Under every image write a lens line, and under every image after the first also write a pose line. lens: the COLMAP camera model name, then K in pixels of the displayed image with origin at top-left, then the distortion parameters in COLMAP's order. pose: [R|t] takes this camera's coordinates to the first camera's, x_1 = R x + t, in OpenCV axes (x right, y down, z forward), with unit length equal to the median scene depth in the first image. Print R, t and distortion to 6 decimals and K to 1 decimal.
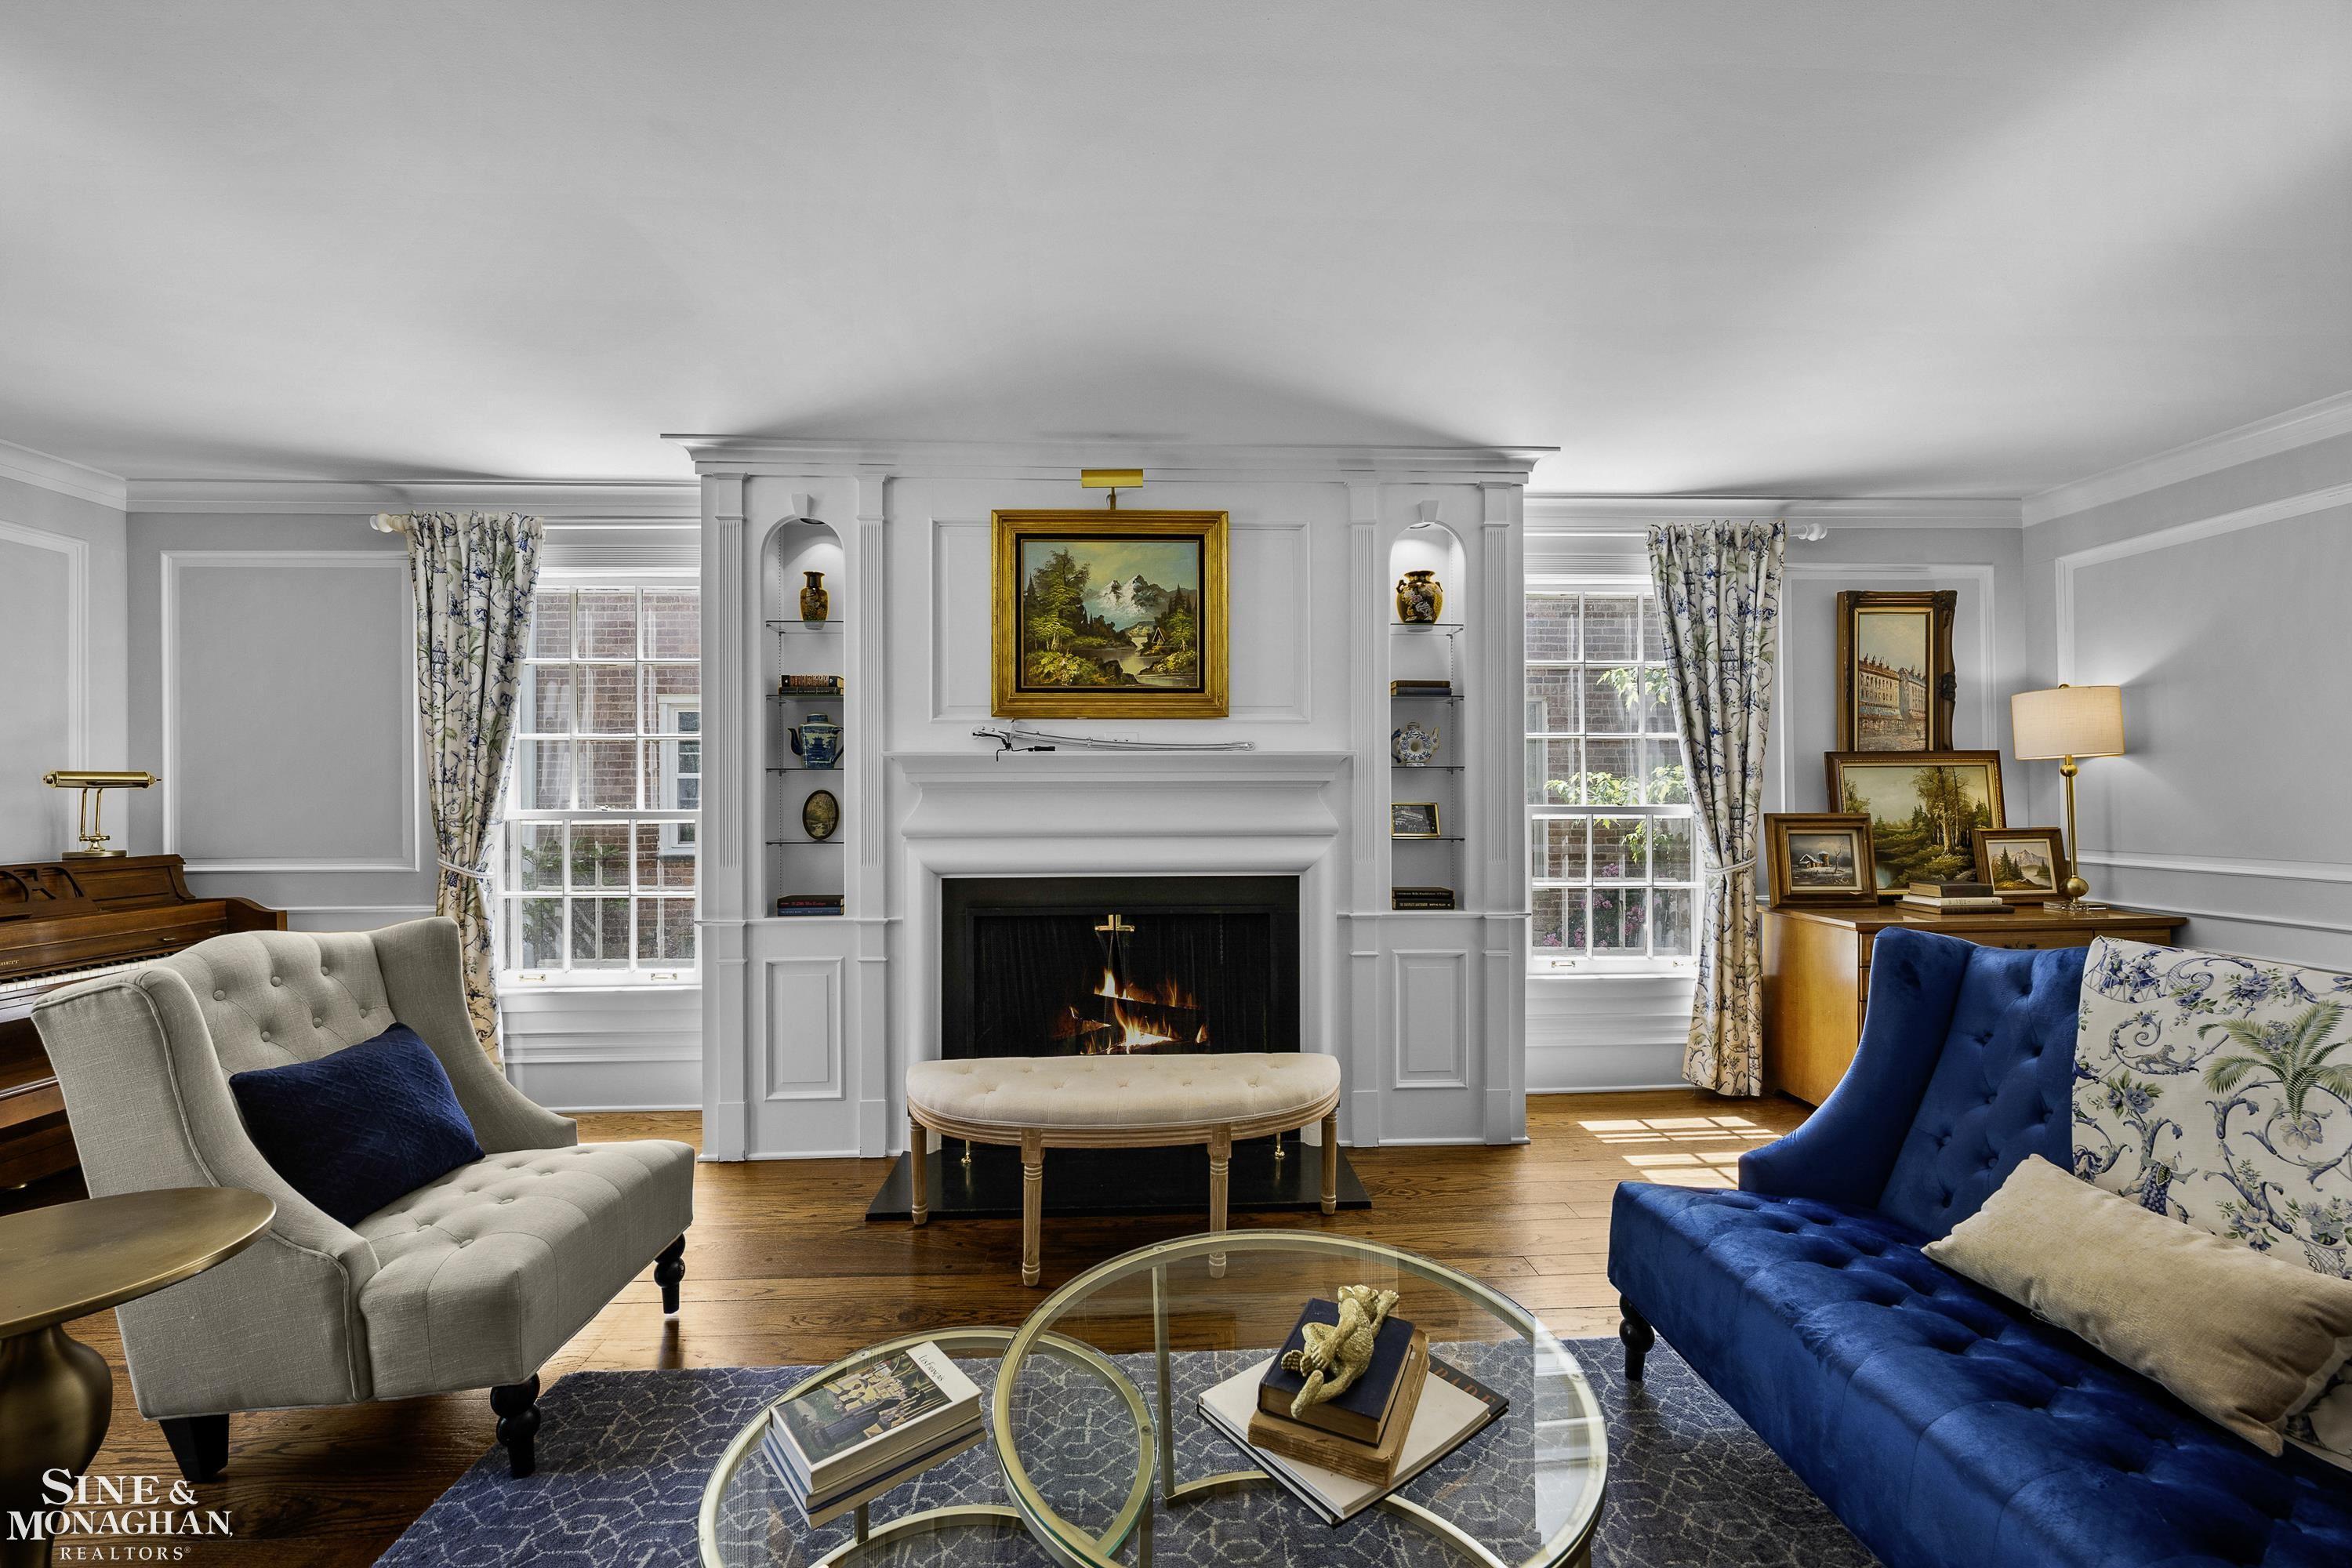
lens RADIAL K [[938.0, 0, 1182.9], [0, 938.0, 796.0], [0, 0, 1]] dist [-0.002986, -0.000799]
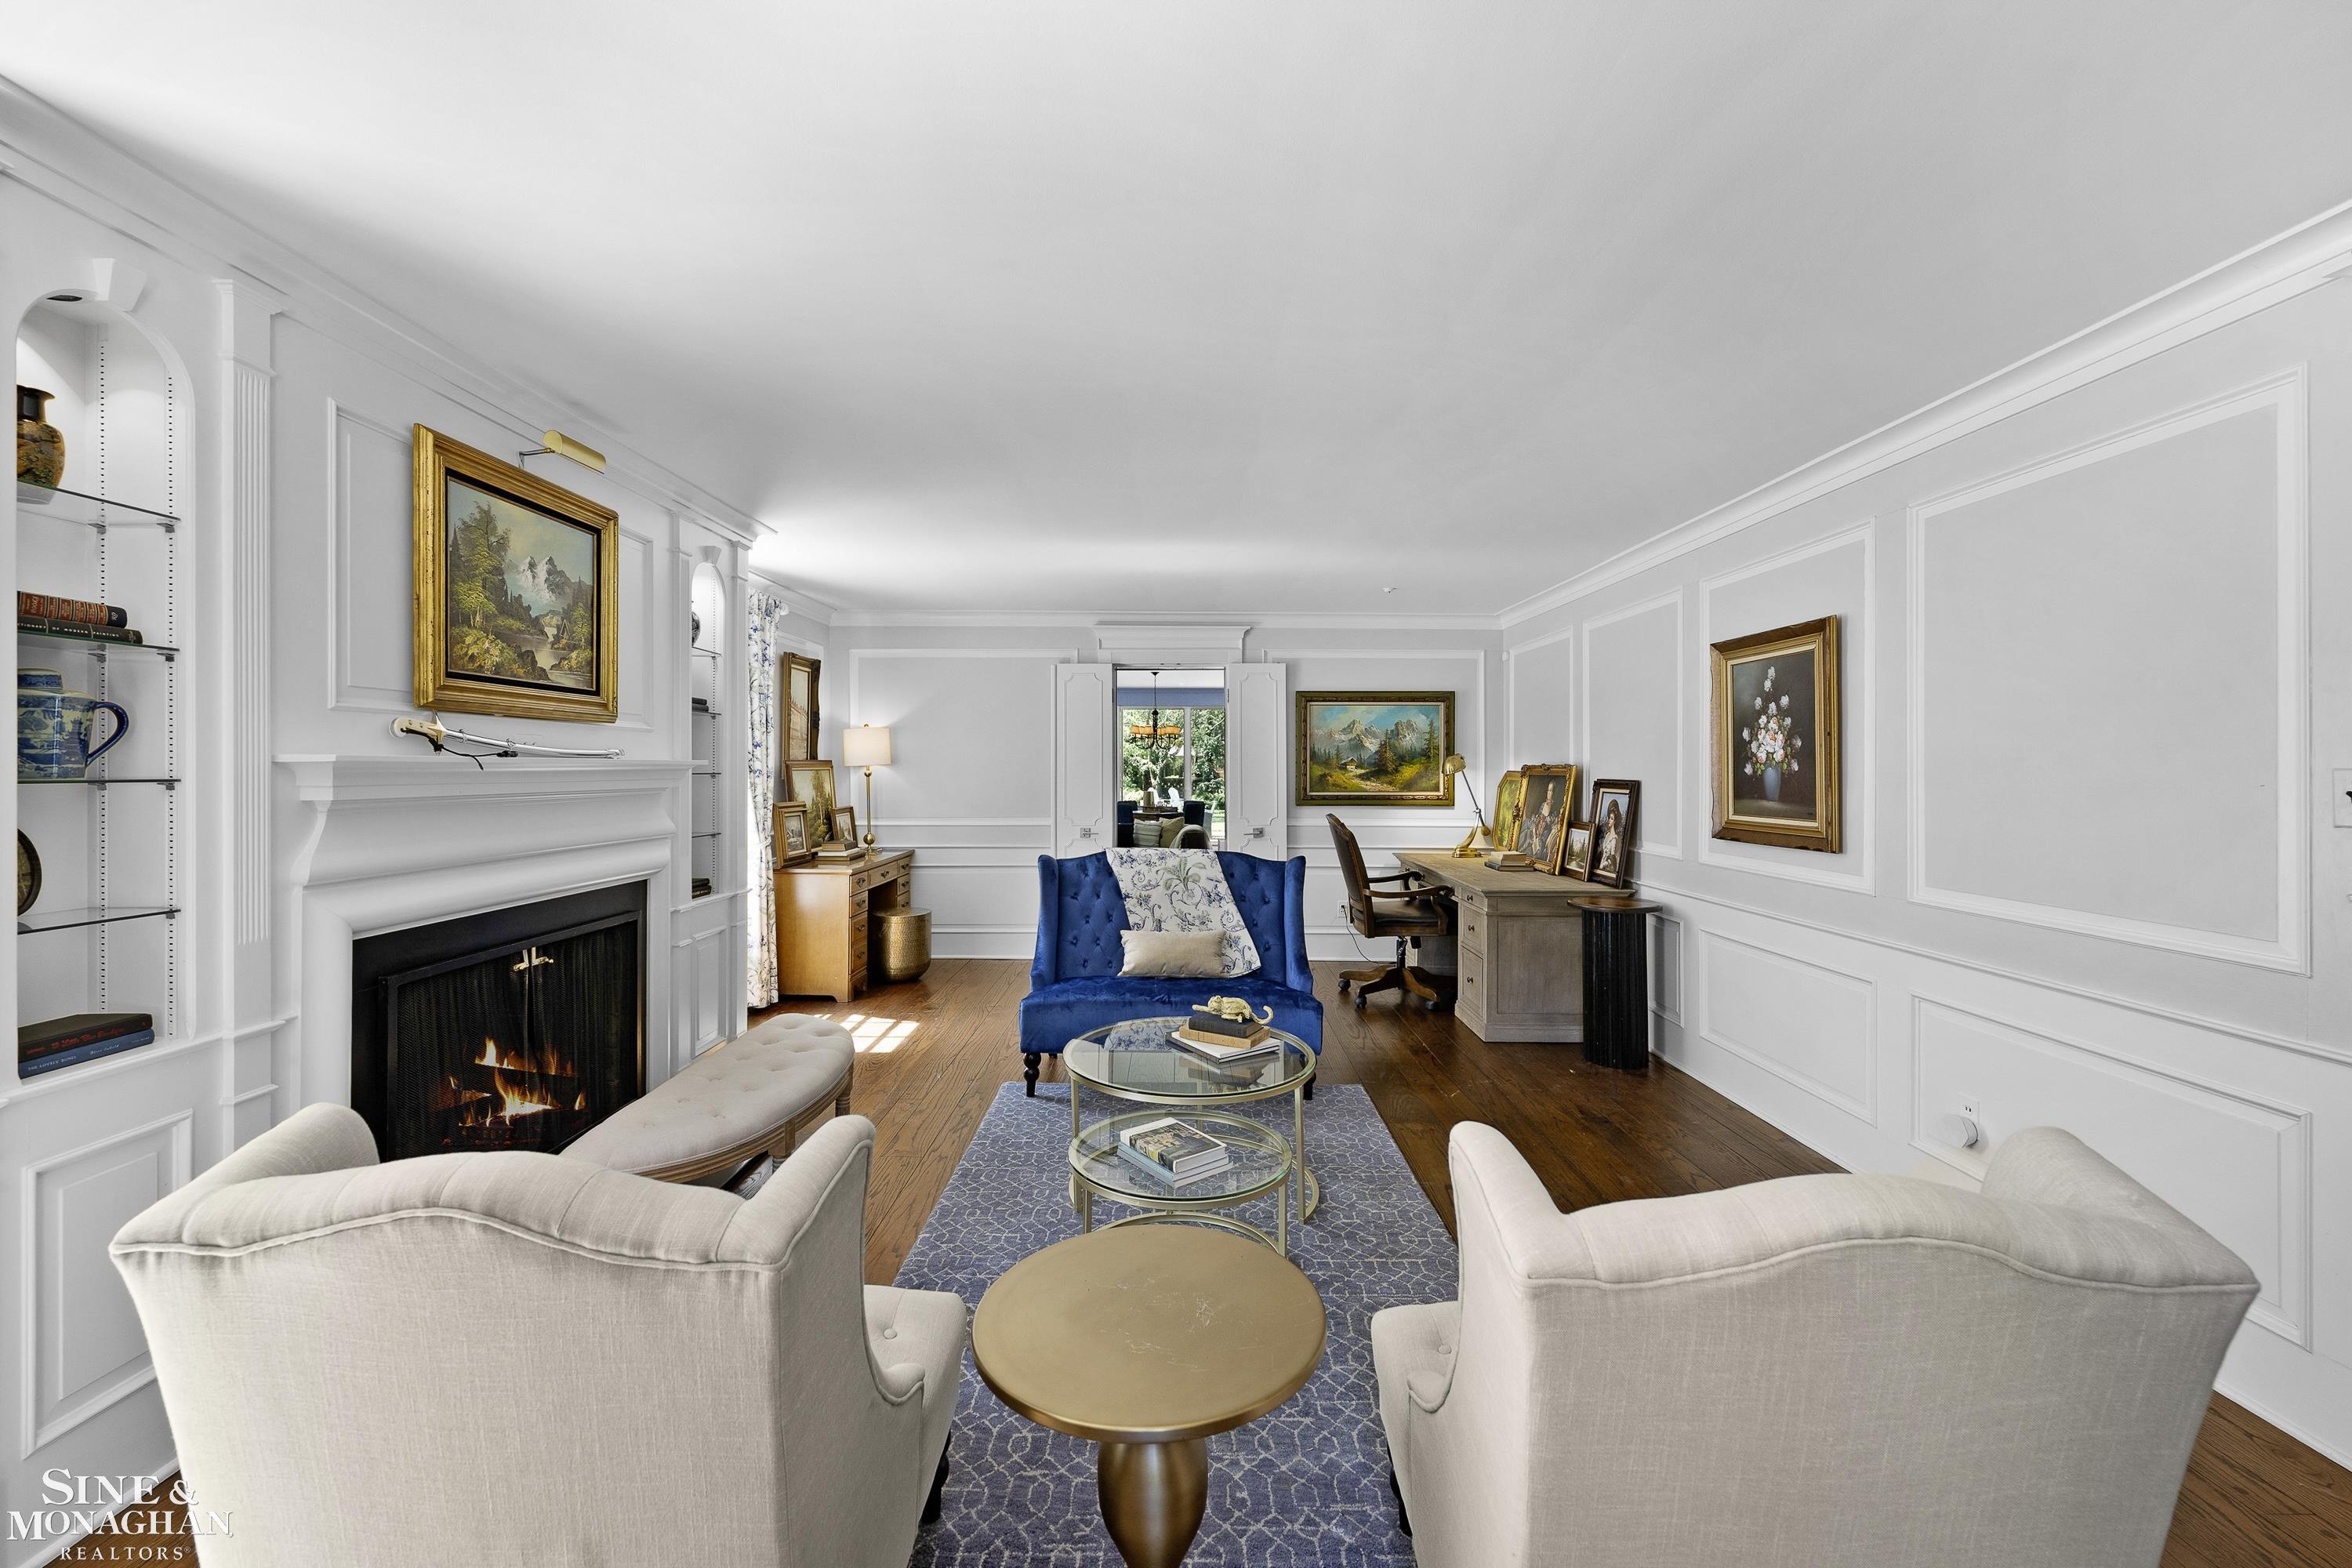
lens RADIAL K [[938.0, 0, 1184.8], [0, 938.0, 769.5], [0, 0, 1]] dist [-0.002986, -0.000799]
pose [[0.039665, 0.001825, 0.999211, -0.901222], [-0.000524, 0.999998, -0.001806, -0.034749], [-0.999213, -0.000452, 0.039666, 0.371998]]
